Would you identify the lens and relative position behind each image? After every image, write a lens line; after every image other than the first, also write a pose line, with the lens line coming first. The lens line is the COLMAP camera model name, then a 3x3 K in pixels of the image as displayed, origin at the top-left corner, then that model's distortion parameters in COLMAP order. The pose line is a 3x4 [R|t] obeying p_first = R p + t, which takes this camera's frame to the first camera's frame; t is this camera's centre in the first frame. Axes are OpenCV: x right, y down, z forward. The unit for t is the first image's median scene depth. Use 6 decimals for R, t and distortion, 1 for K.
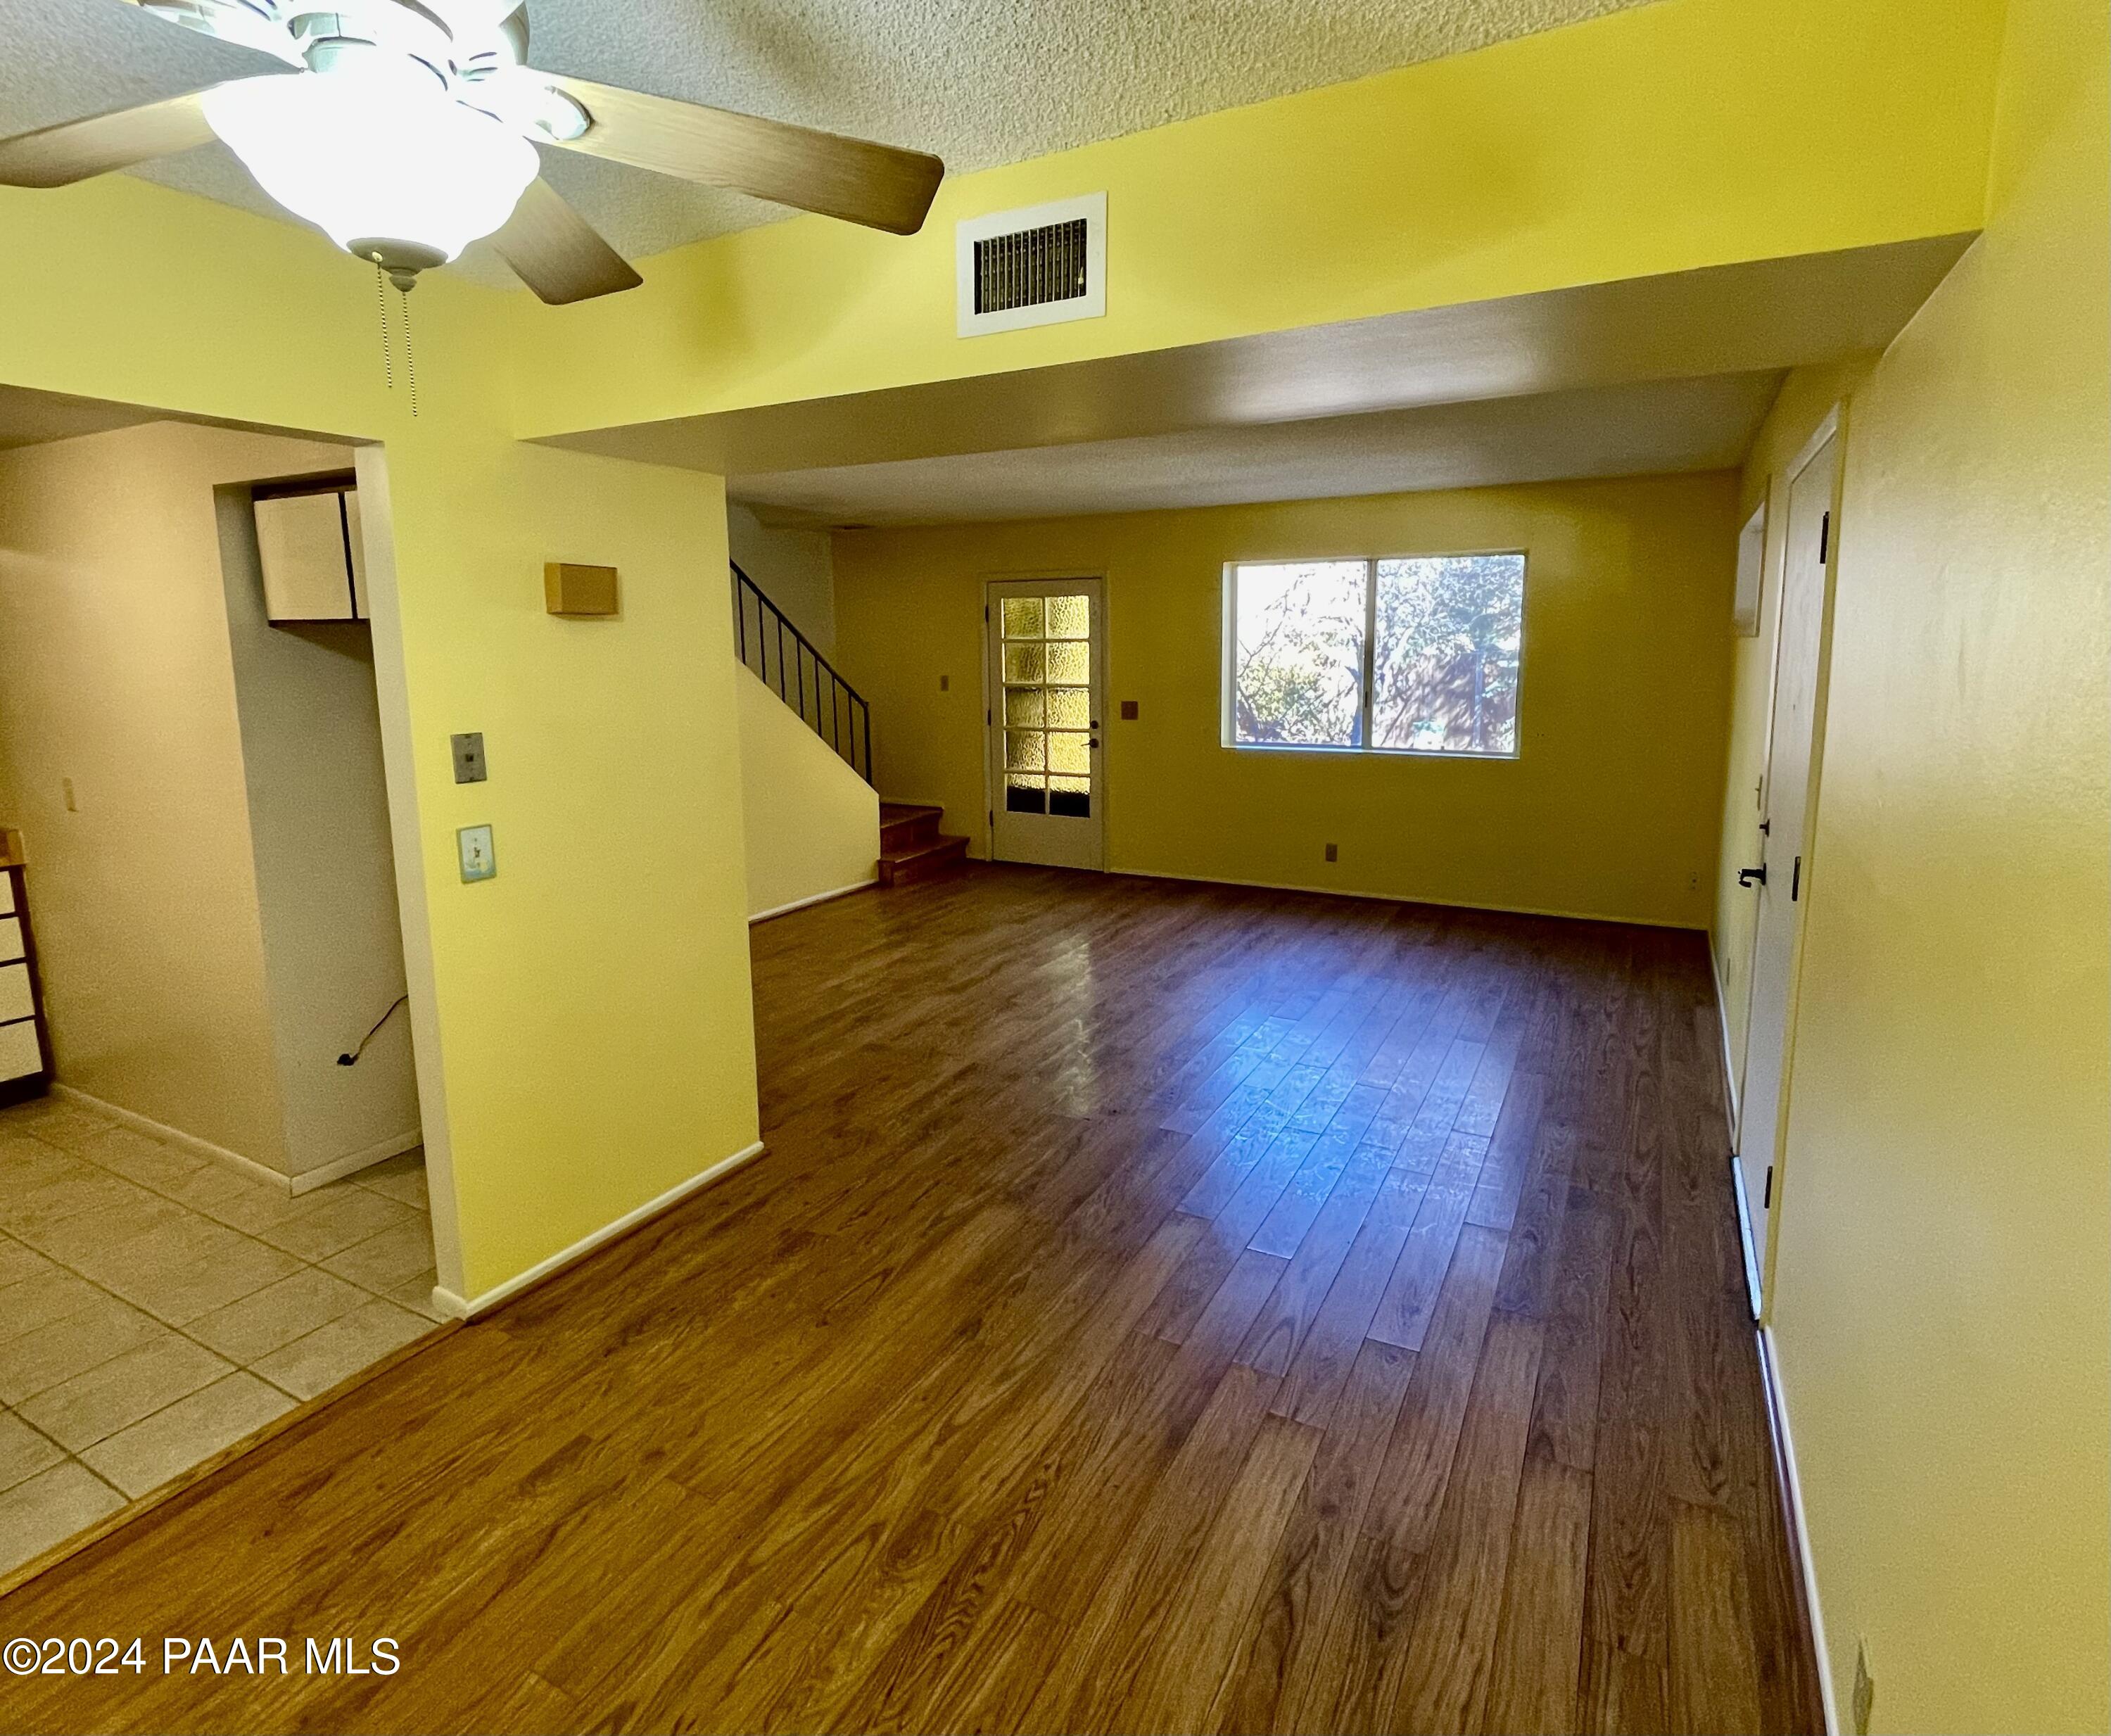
lens RADIAL K [[1078.7, 0, 1059.9], [0, 1078.7, 790.4], [0, 0, 1]] dist [0.000286, -0.000252]
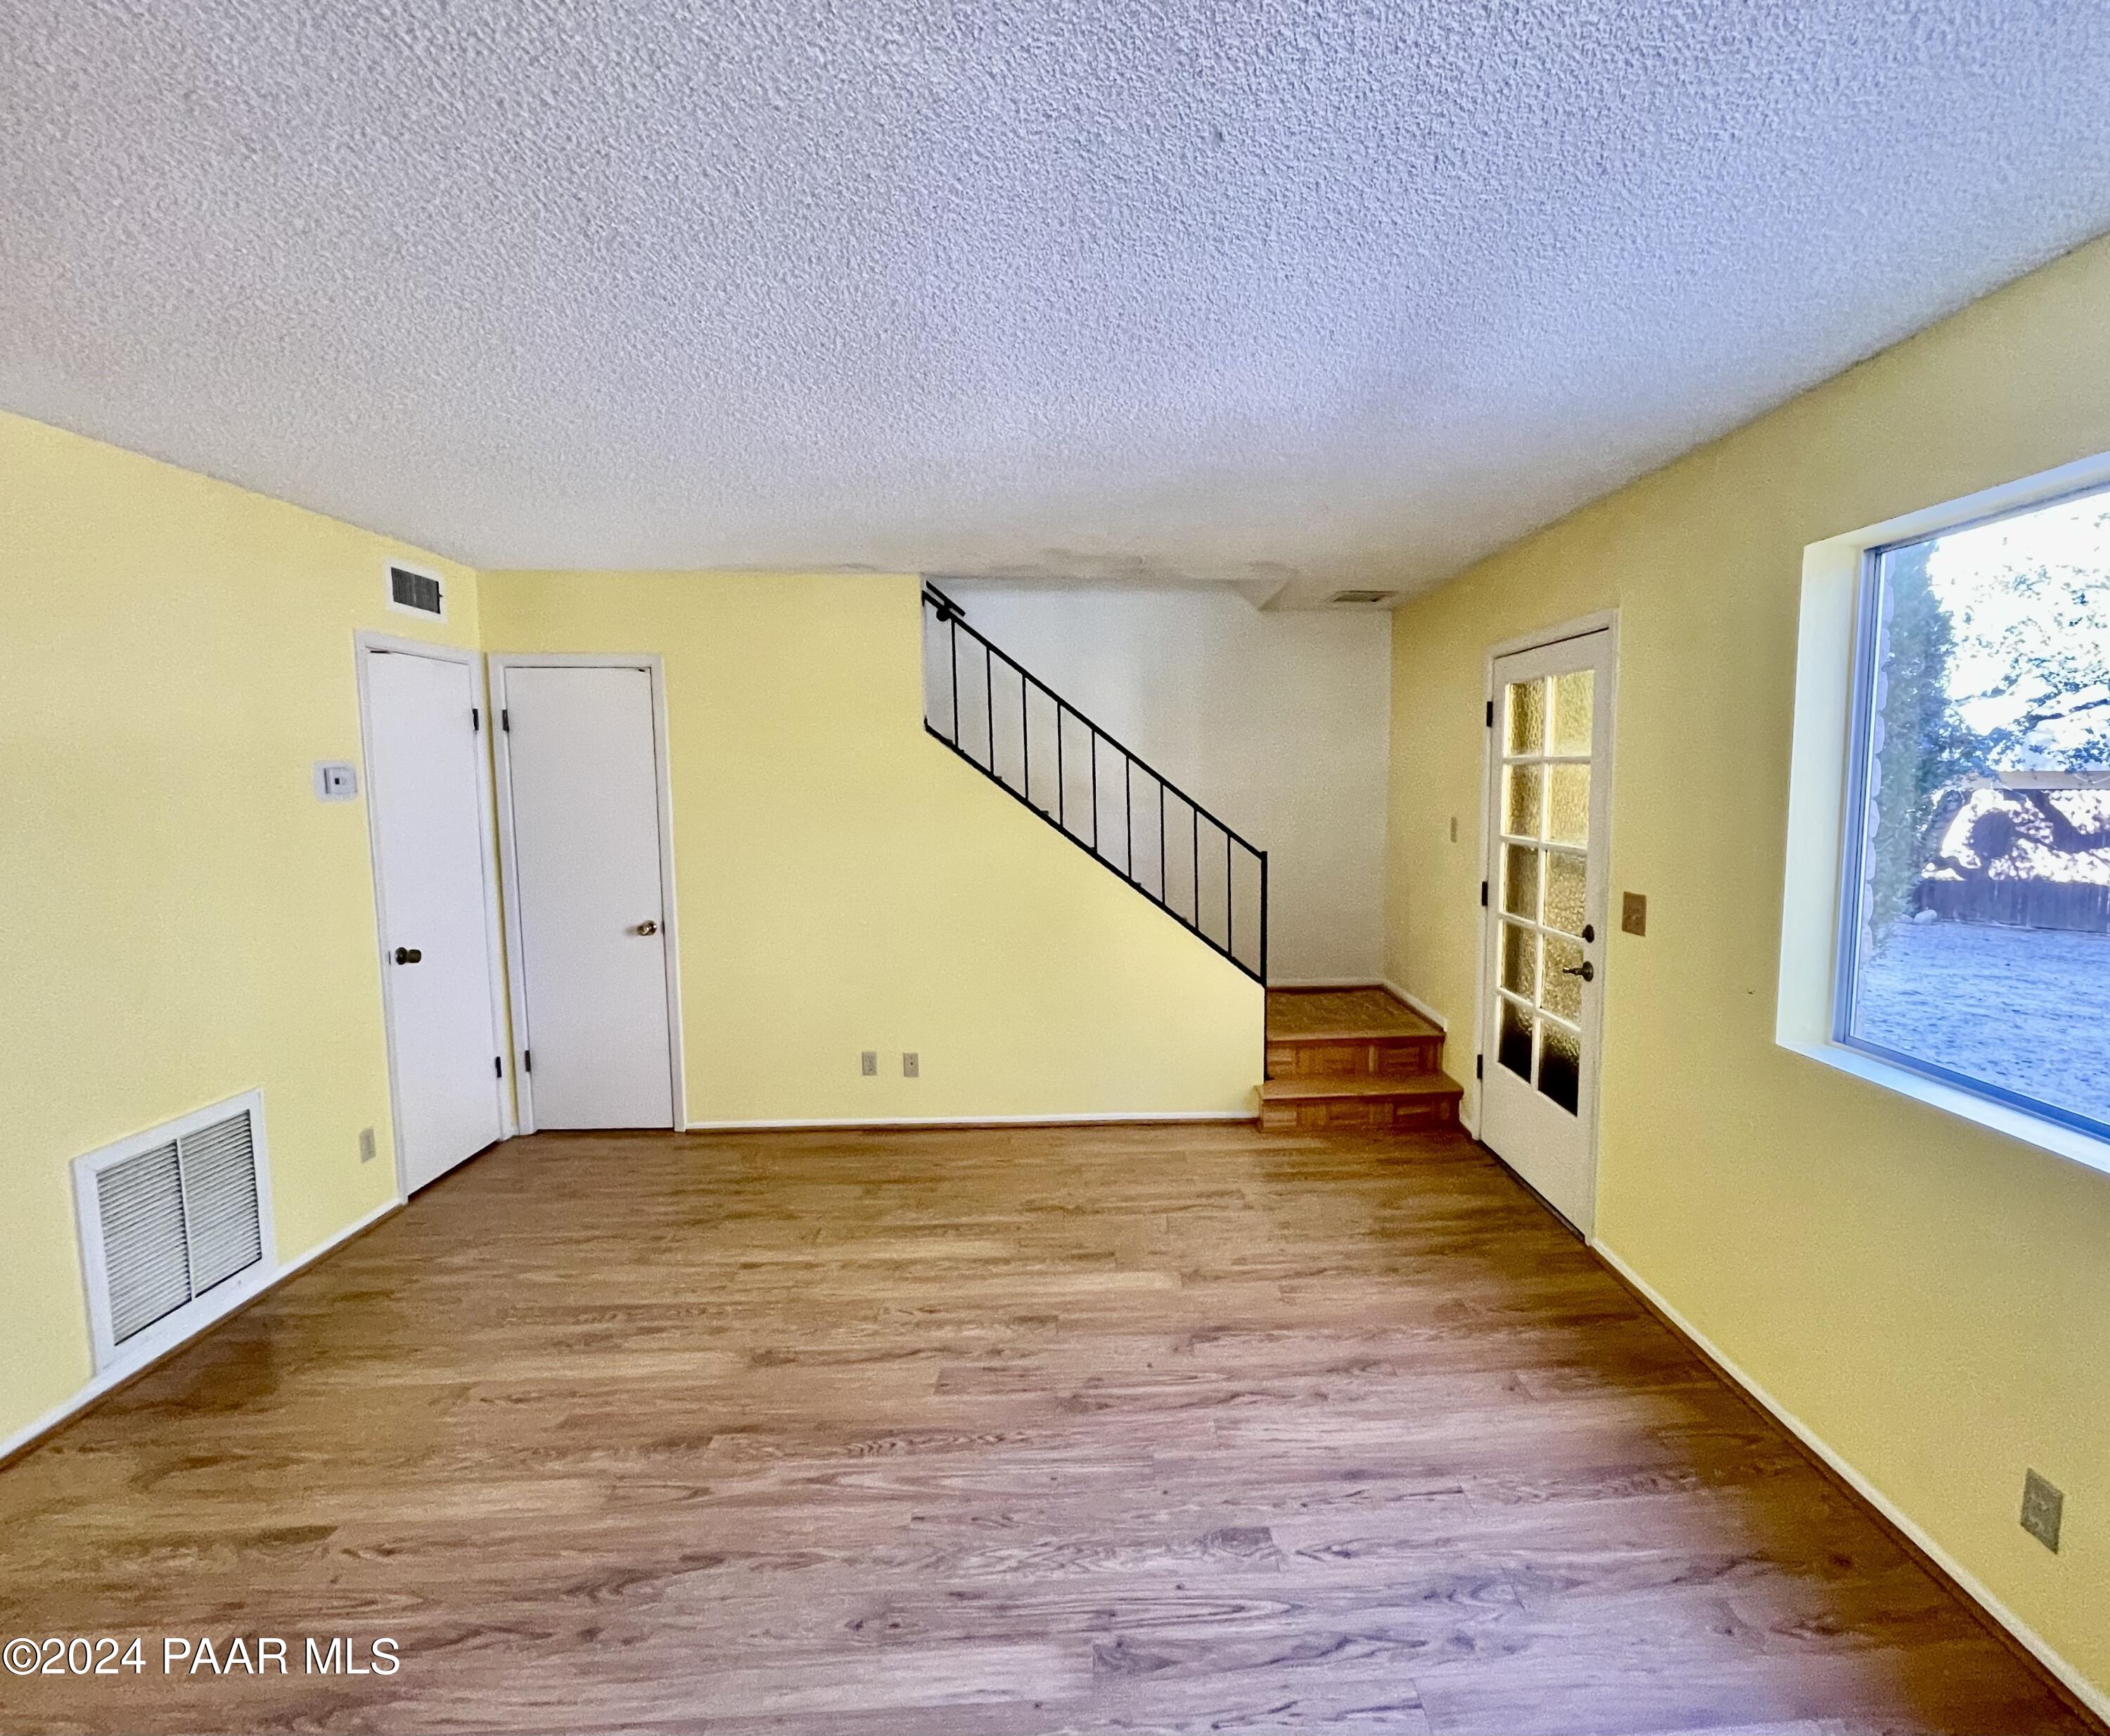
lens RADIAL K [[999.2, 0, 1135.8], [0, 999.2, 873.4], [0, 0, 1]] dist [0.000162, 0.000135]
pose [[0.525578, 0.097405, -0.845151, 0.546681], [-0.116610, 0.992296, 0.041847, -0.150658], [0.842716, 0.076560, 0.532887, 1.072816]]
